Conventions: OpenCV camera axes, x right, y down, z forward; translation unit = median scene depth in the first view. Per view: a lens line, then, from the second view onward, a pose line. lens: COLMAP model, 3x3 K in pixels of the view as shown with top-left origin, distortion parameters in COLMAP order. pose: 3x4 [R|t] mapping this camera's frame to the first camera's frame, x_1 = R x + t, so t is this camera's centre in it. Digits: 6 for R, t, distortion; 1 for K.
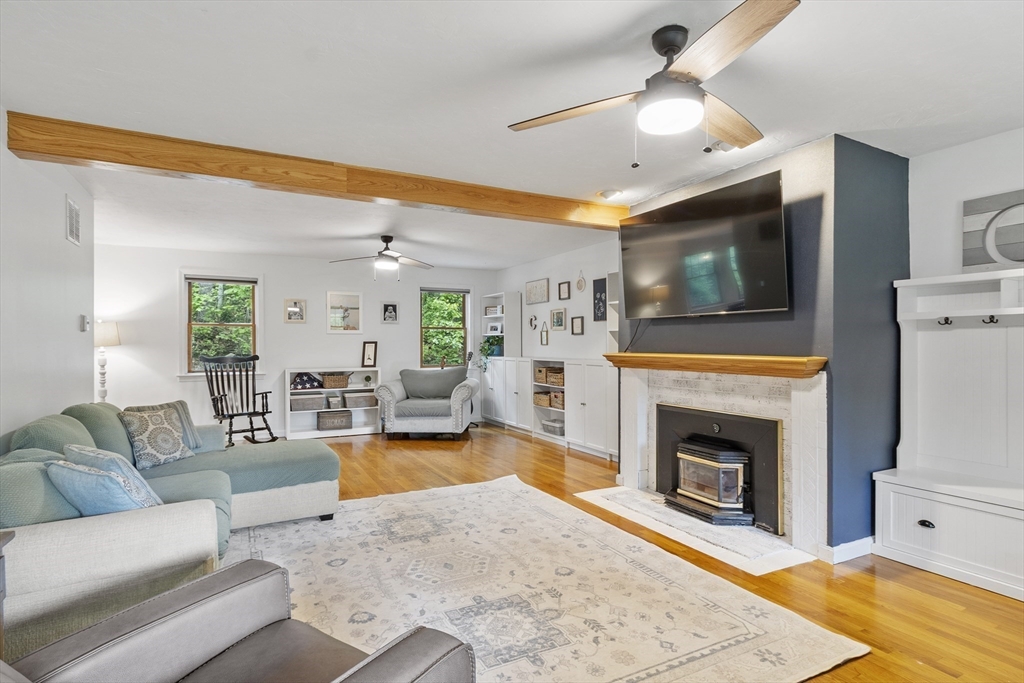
lens RADIAL K [[536.2, 0, 511.9], [0, 536.2, 345.4], [0, 0, 1]] dist [0.002927, 0.001829]
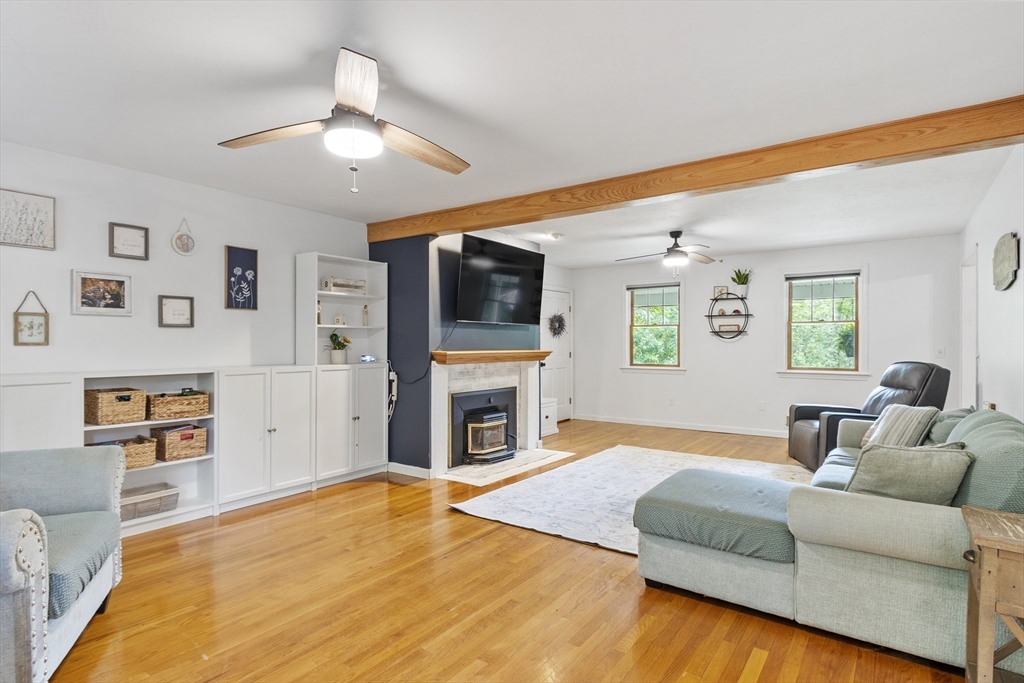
lens RADIAL K [[536.2, 0, 511.7], [0, 536.2, 340.5], [0, 0, 1]] dist [0.002927, 0.001829]
pose [[-0.452009, 0.014352, 0.891898, -0.819064], [0.008163, 0.999895, -0.011953, 0.007079], [-0.891976, 0.001878, -0.452078, 1.371593]]
